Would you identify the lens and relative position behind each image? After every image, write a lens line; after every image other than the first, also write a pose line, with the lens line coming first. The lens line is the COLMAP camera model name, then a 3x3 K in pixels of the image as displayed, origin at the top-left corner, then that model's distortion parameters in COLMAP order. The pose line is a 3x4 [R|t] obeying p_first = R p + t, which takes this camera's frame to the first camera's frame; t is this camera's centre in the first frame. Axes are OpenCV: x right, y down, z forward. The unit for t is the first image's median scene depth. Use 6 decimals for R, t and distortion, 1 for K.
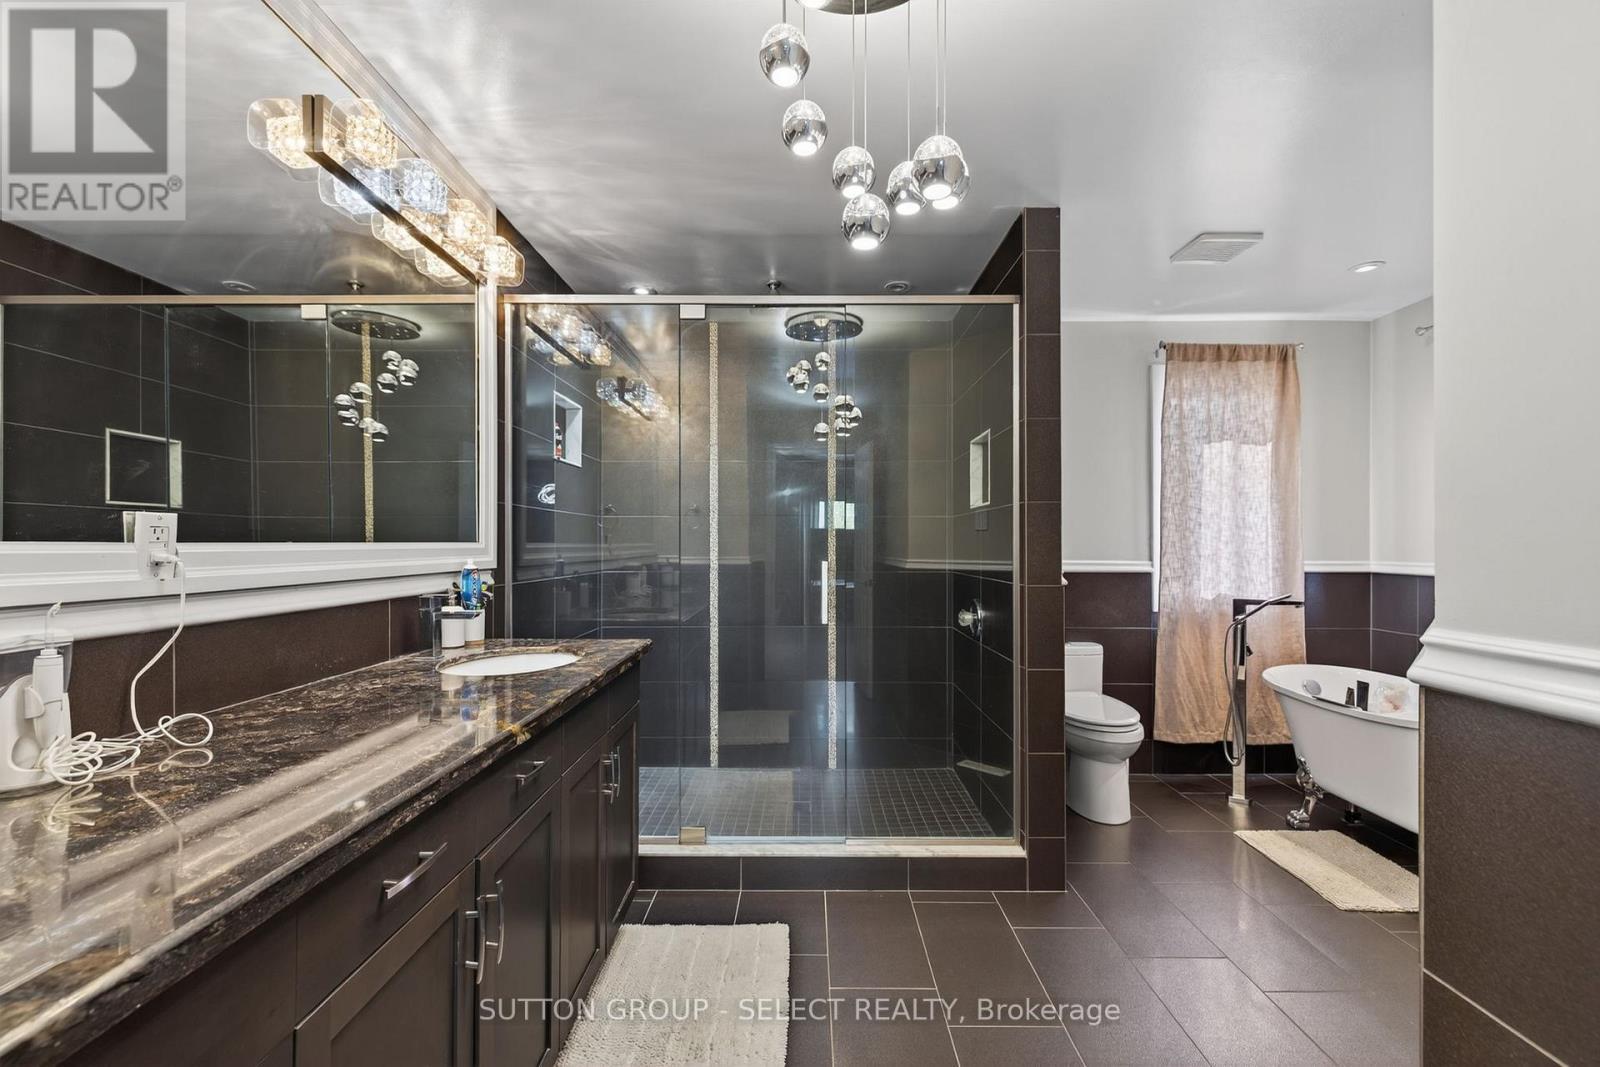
lens RADIAL K [[672.0, 0, 804.2], [0, 672.0, 544.7], [0, 0, 1]] dist [0.004333, 0.000208]
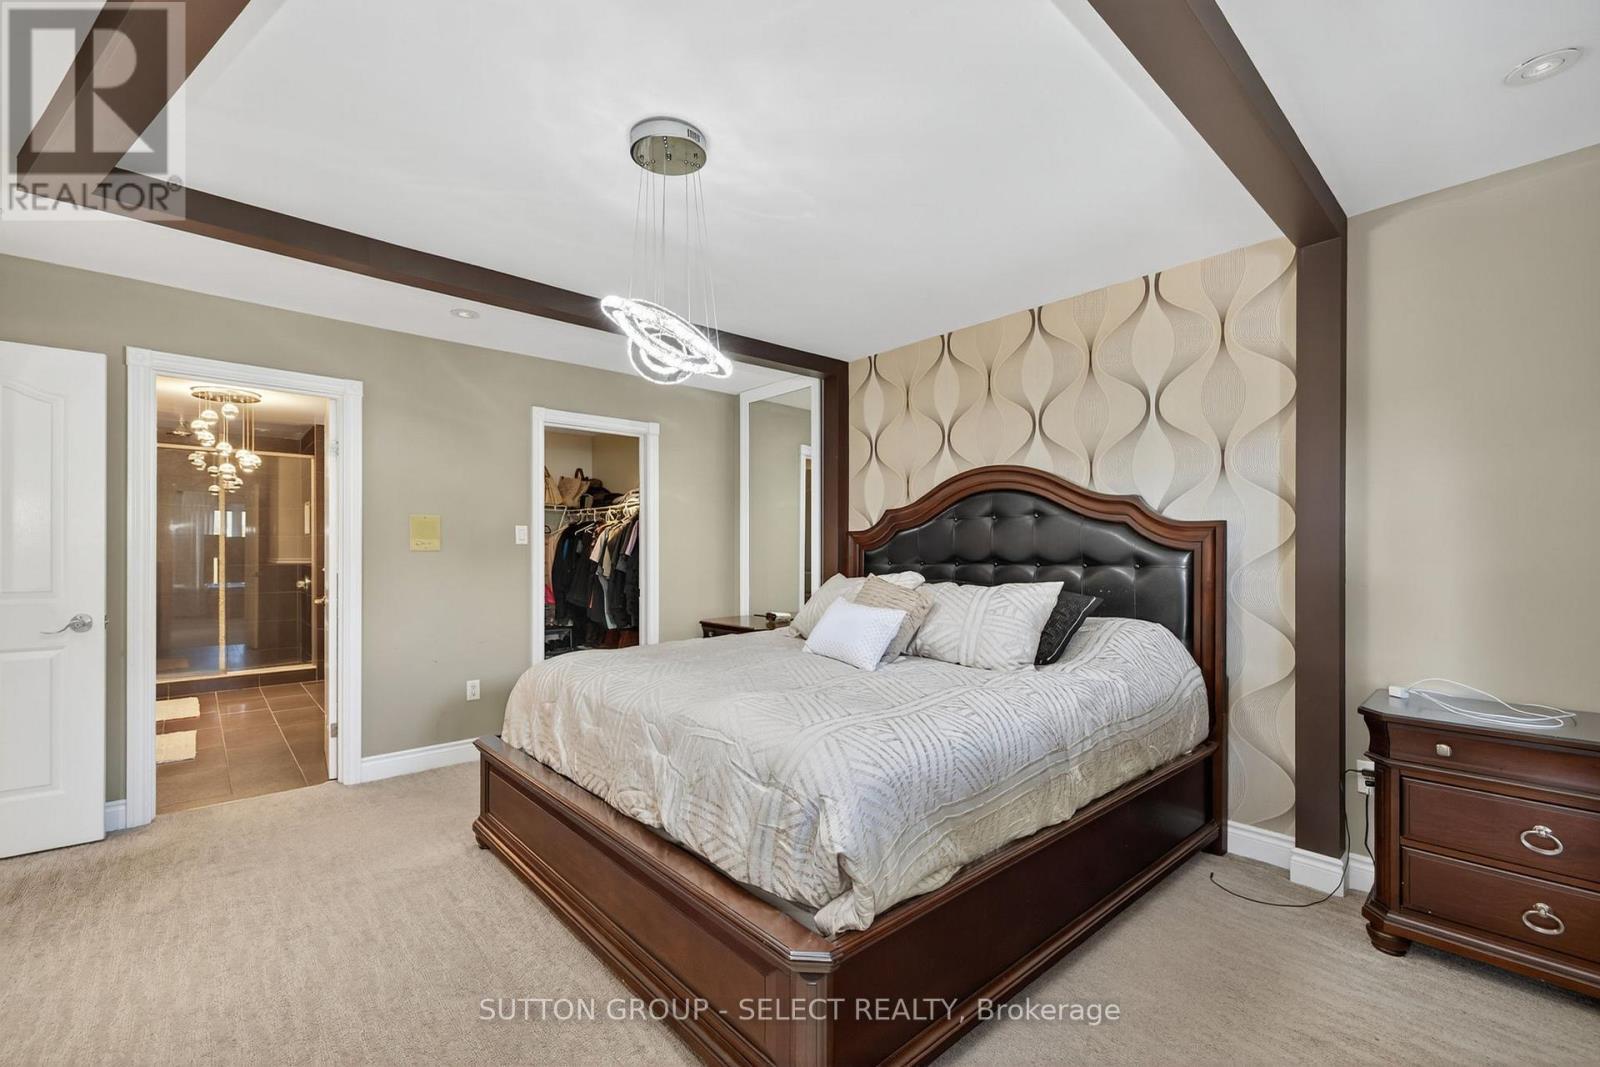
lens RADIAL K [[672.0, 0, 806.9], [0, 672.0, 541.9], [0, 0, 1]] dist [0.004333, 0.000208]
pose [[0.732043, 0.003787, 0.681248, -0.045556], [-0.005108, 0.999987, -0.000070, -0.031875], [-0.681239, -0.003429, 0.732053, -1.493277]]
